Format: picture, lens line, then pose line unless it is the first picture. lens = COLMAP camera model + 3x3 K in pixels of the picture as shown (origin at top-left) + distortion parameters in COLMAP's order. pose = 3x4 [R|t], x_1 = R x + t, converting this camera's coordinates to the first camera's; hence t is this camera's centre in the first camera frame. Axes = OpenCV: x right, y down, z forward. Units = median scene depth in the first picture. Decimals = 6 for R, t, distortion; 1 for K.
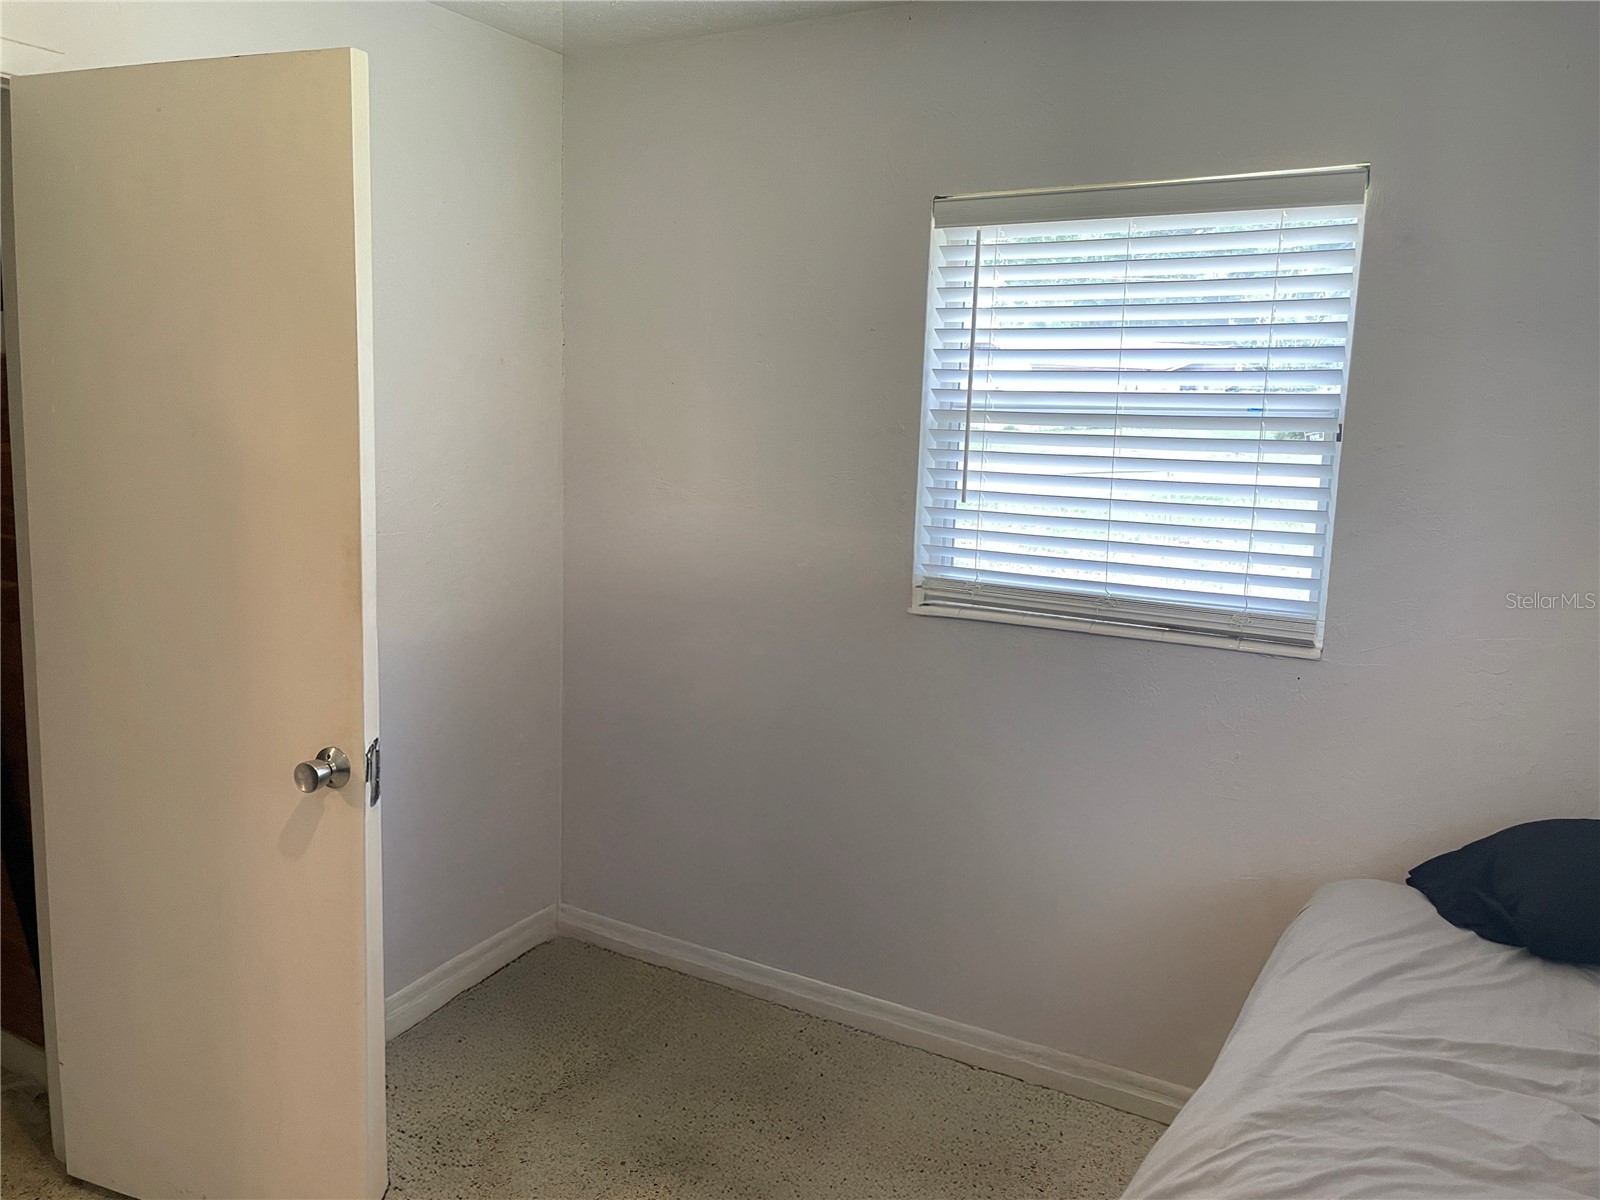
lens RADIAL K [[1229.4, 0, 800.0], [0, 1229.4, 600.0], [0, 0, 1]] dist [0.057960, -0.000826]
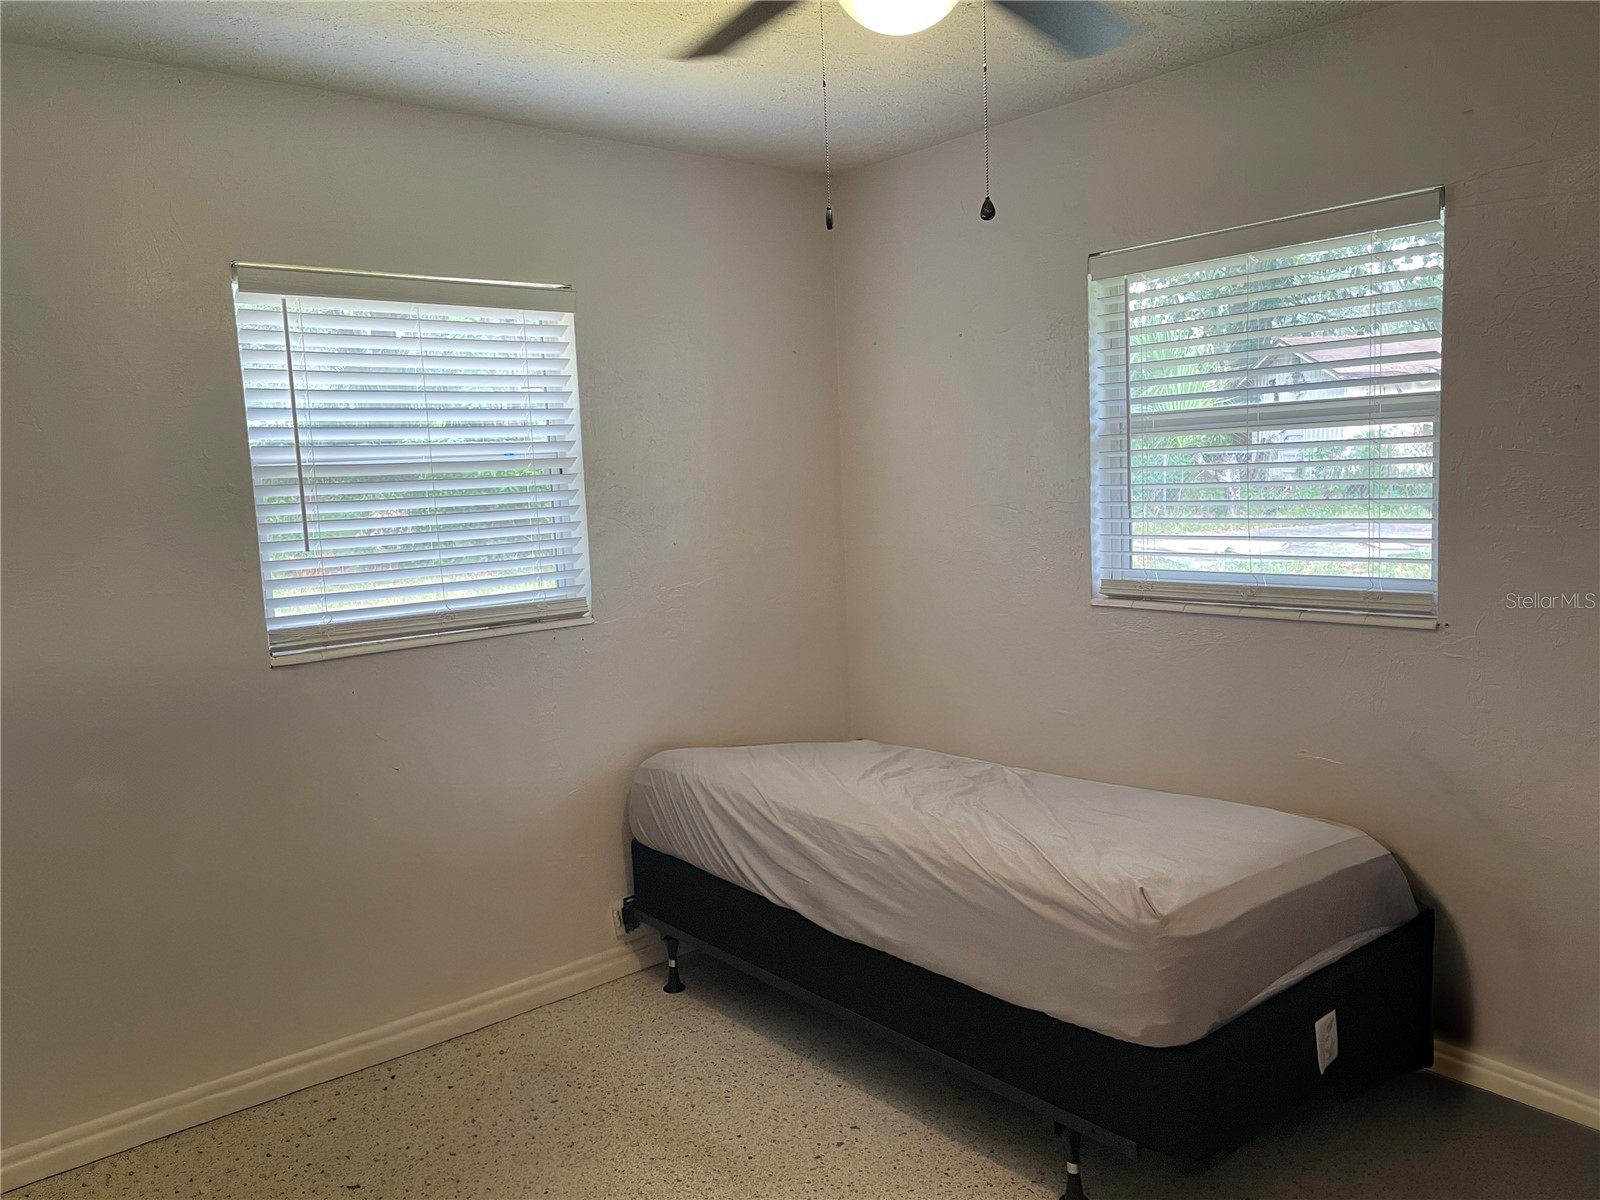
lens RADIAL K [[1229.4, 0, 800.0], [0, 1229.4, 600.0], [0, 0, 1]] dist [0.057960, -0.000826]
pose [[0.323300, -0.149464, 0.934418, -0.758560], [0.196139, 0.976588, 0.088347, -0.052055], [-0.925746, 0.154714, 0.345047, 0.255496]]
